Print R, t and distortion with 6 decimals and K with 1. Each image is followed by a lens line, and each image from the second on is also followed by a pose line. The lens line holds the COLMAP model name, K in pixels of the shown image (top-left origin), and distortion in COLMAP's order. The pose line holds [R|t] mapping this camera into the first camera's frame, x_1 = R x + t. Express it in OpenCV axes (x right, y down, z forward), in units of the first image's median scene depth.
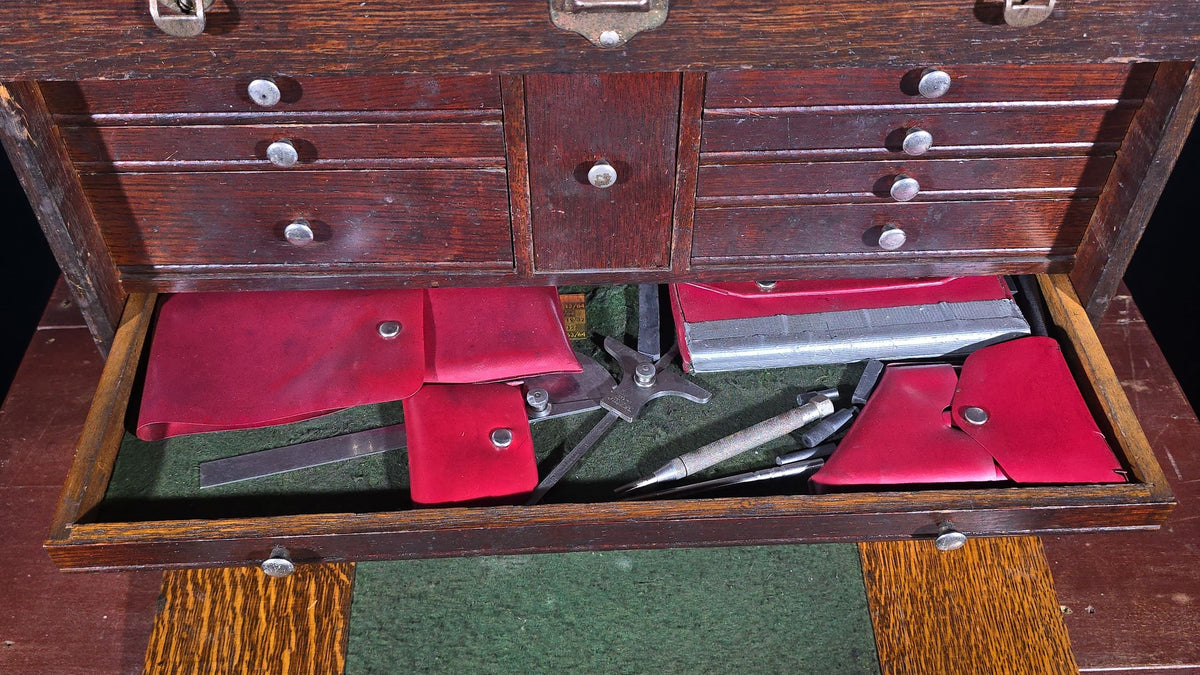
lens RADIAL K [[1096.9, 0, 594.3], [0, 1096.9, 337.5], [0, 0, 1]] dist [0.018222, 0.000000]
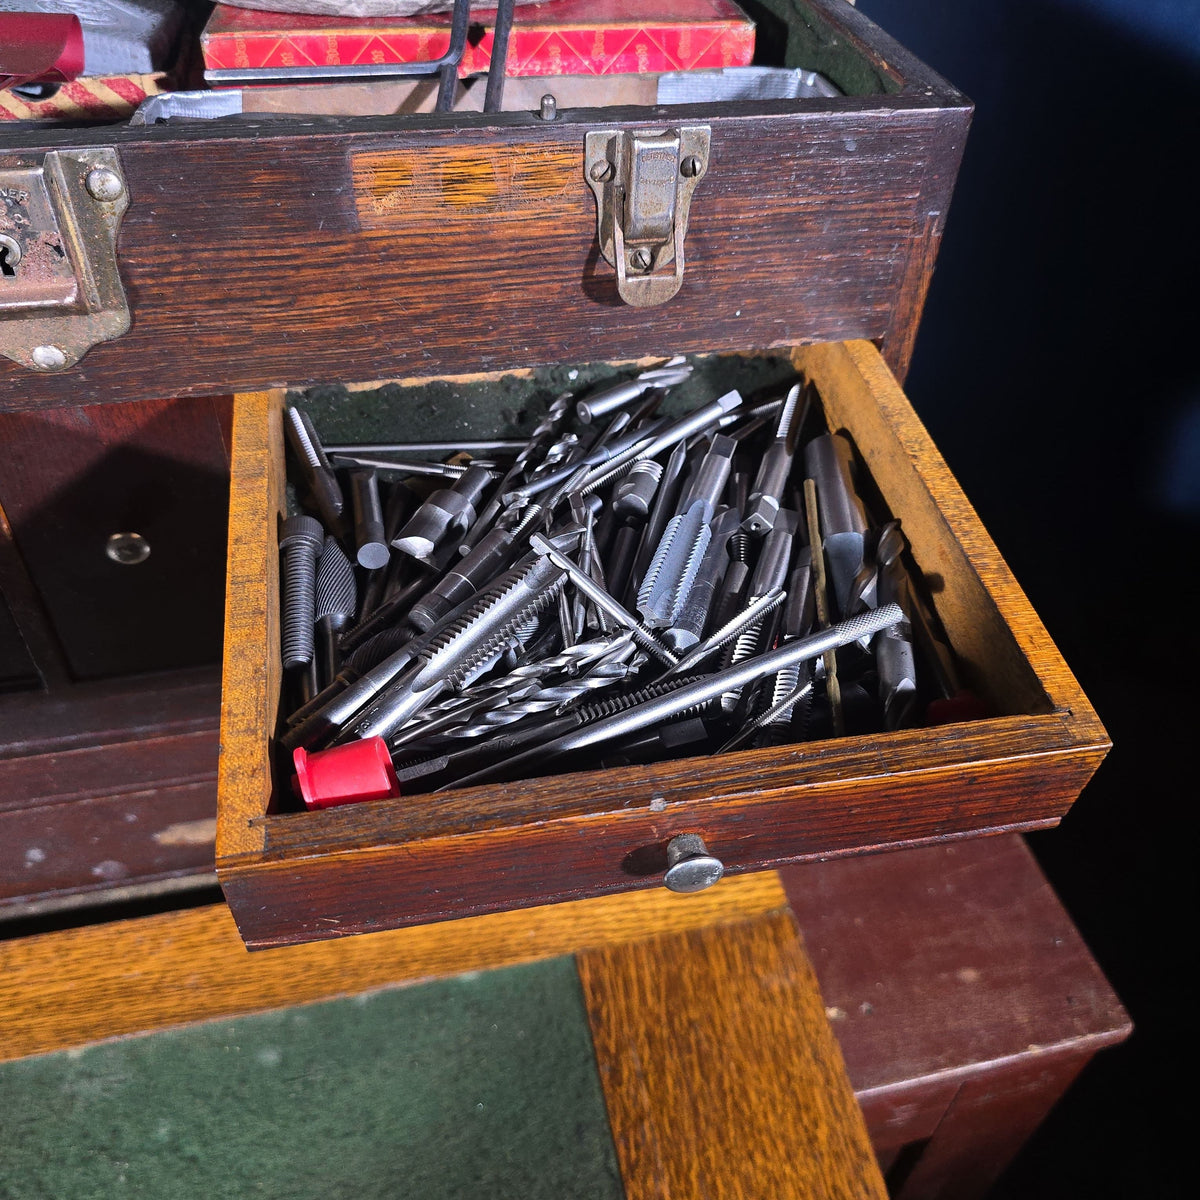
lens RADIAL K [[1116.0, 0, 611.7], [0, 1116.0, 606.2], [0, 0, 1]] dist [0.009320, 0.000000]
pose [[0.978964, -0.104287, 0.175368, 0.172839], [0.110509, 0.993533, -0.026068, -0.055549], [-0.171516, 0.044899, 0.984158, 0.232296]]
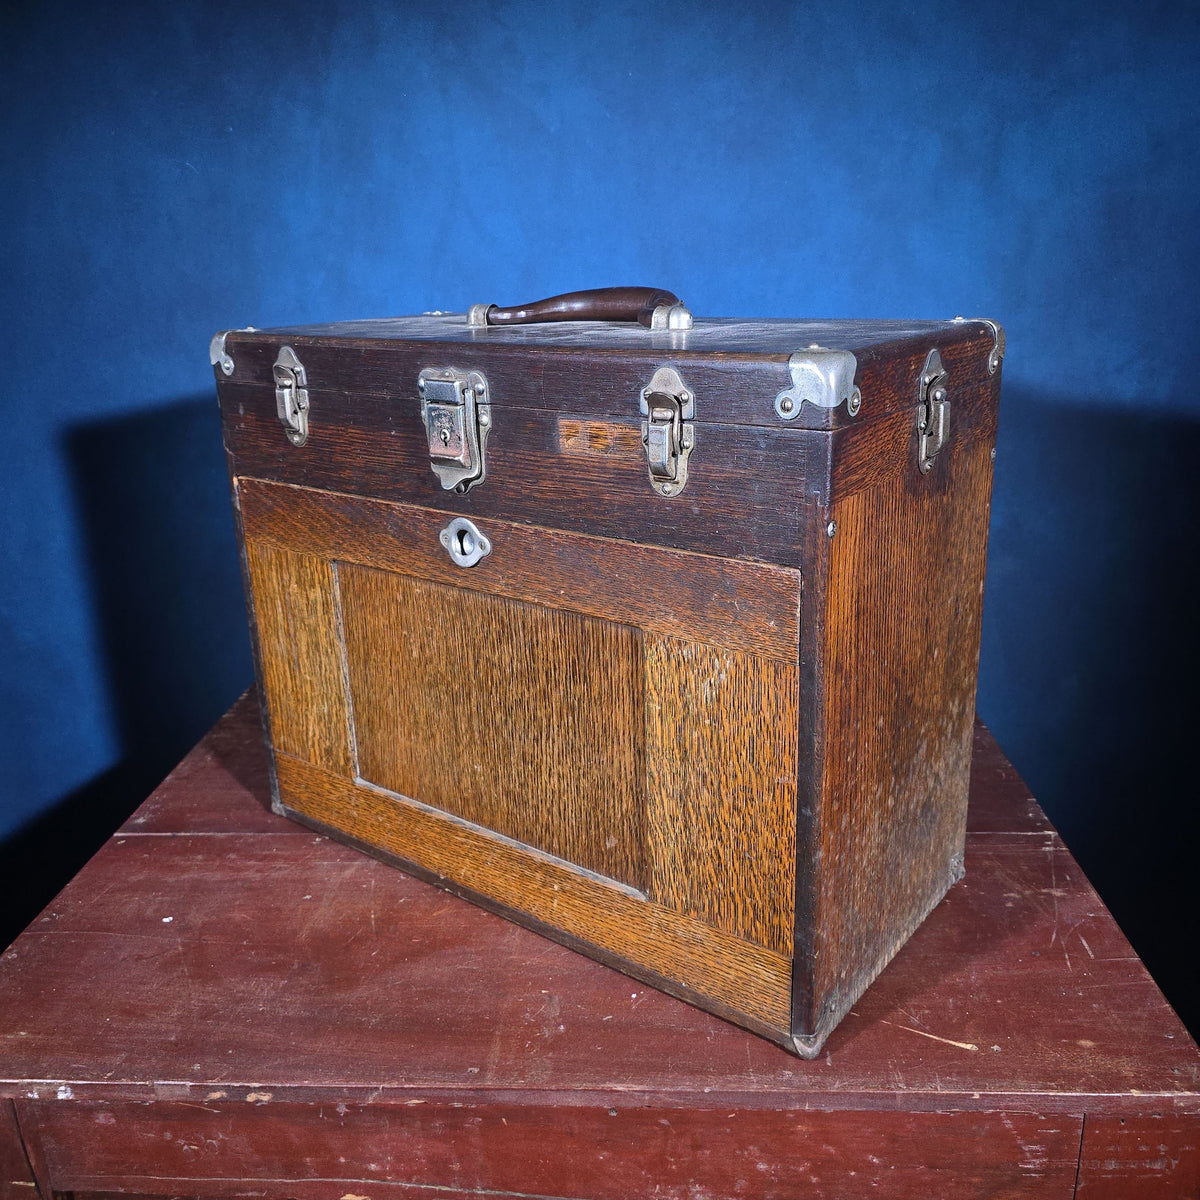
lens RADIAL K [[1116.0, 0, 592.5], [0, 1116.0, 603.0], [0, 0, 1]] dist [0.009320, 0.000000]
pose [[0.763310, 0.175801, -0.621653, 0.975938], [-0.436506, 0.849729, -0.295673, 0.215284], [0.476257, 0.497046, 0.725345, 0.000870]]
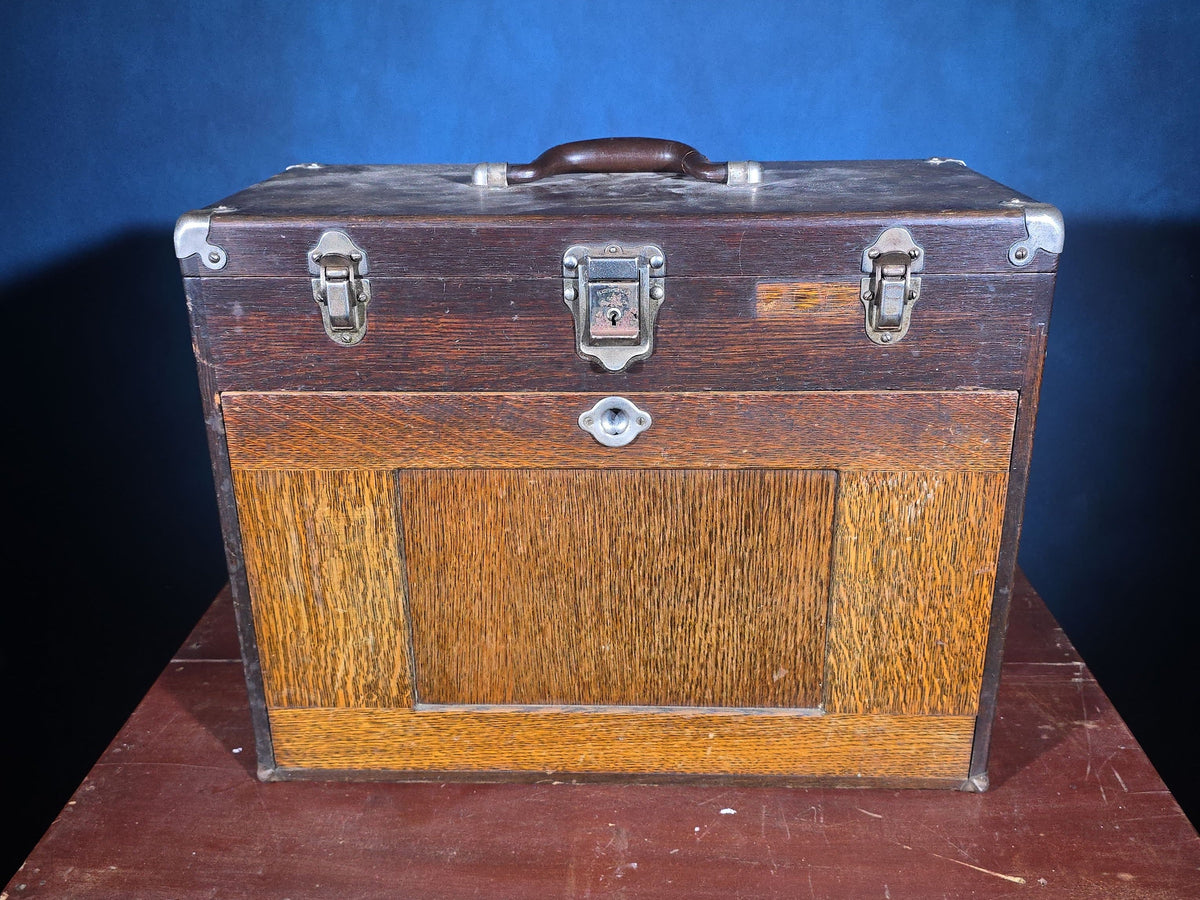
lens RADIAL K [[1097.4, 0, 605.5], [0, 1097.4, 459.4], [0, 0, 1]] dist [0.043562, 0.000000]
pose [[0.997590, 0.013434, -0.068077, 0.085939], [-0.039360, 0.917530, -0.395715, 0.364857], [0.057147, 0.397440, 0.915847, -0.276633]]
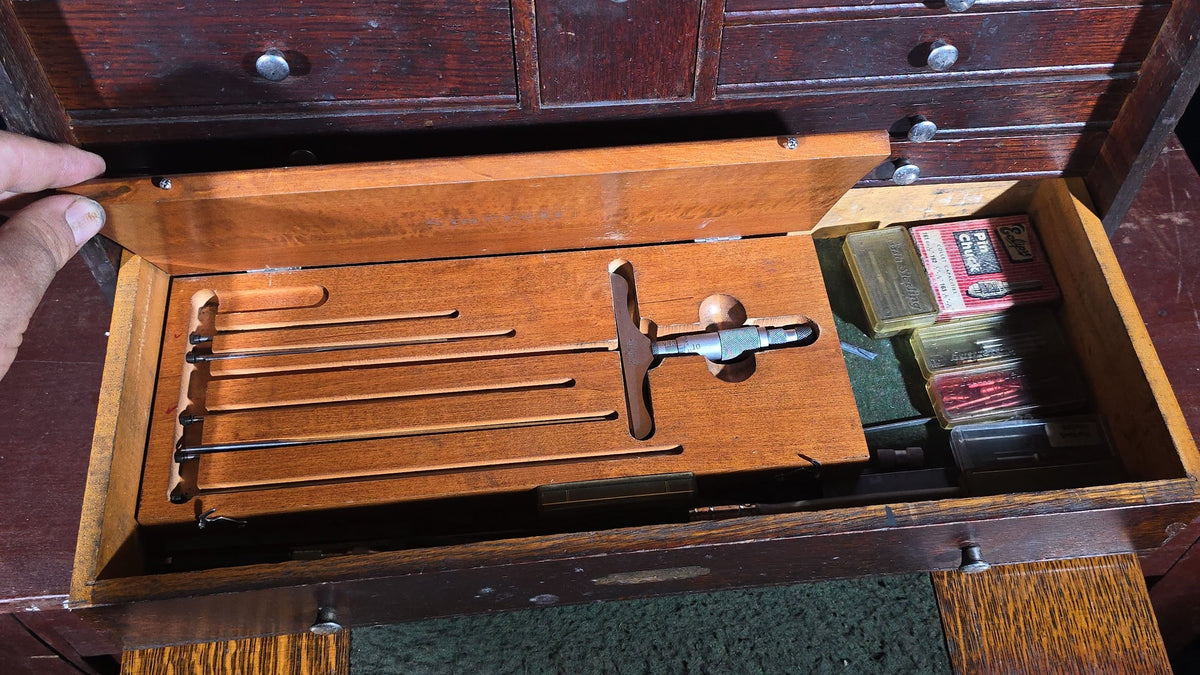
lens RADIAL K [[1096.9, 0, 602.3], [0, 1096.9, 344.3], [0, 0, 1]] dist [0.018222, 0.000000]
pose [[0.999100, -0.031791, 0.028071, -0.037876], [0.027763, 0.990625, 0.133761, 0.014594], [-0.032061, -0.132861, 0.990616, 0.093238]]
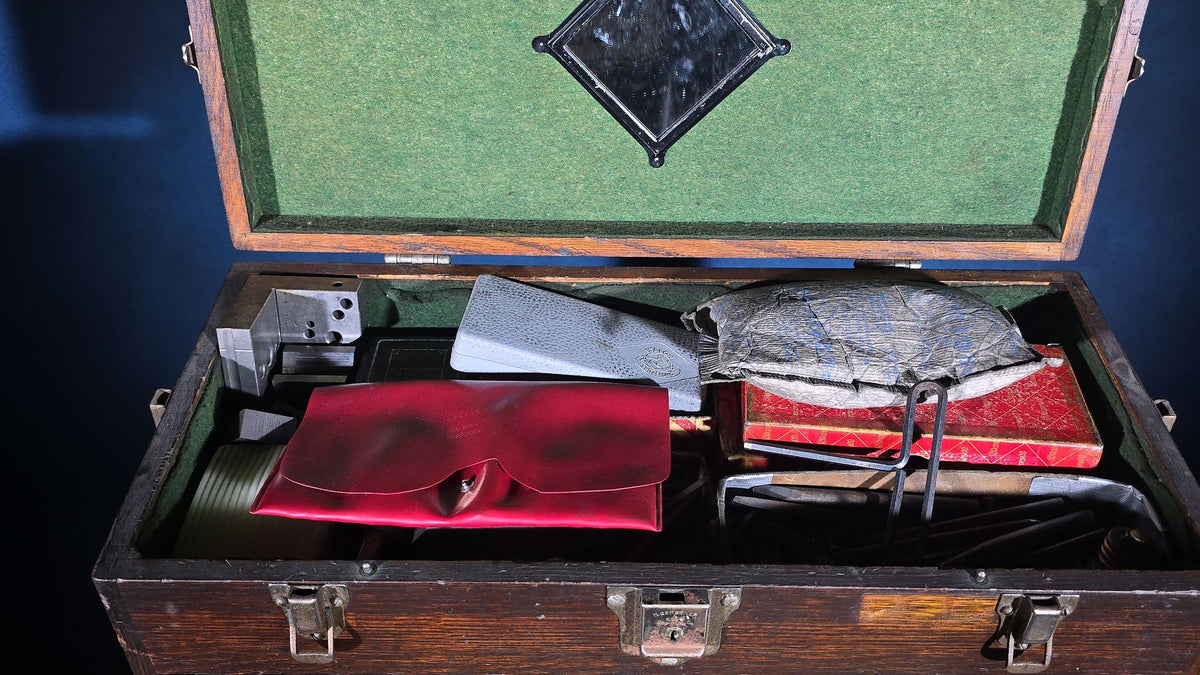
lens RADIAL K [[1096.9, 0, 596.9], [0, 1096.9, 333.6], [0, 0, 1]] dist [0.018222, 0.000000]
pose [[0.999244, 0.029417, -0.025412, -0.036361], [-0.031971, 0.993767, -0.106796, -0.402407], [0.022112, 0.107527, 0.993956, -0.173457]]
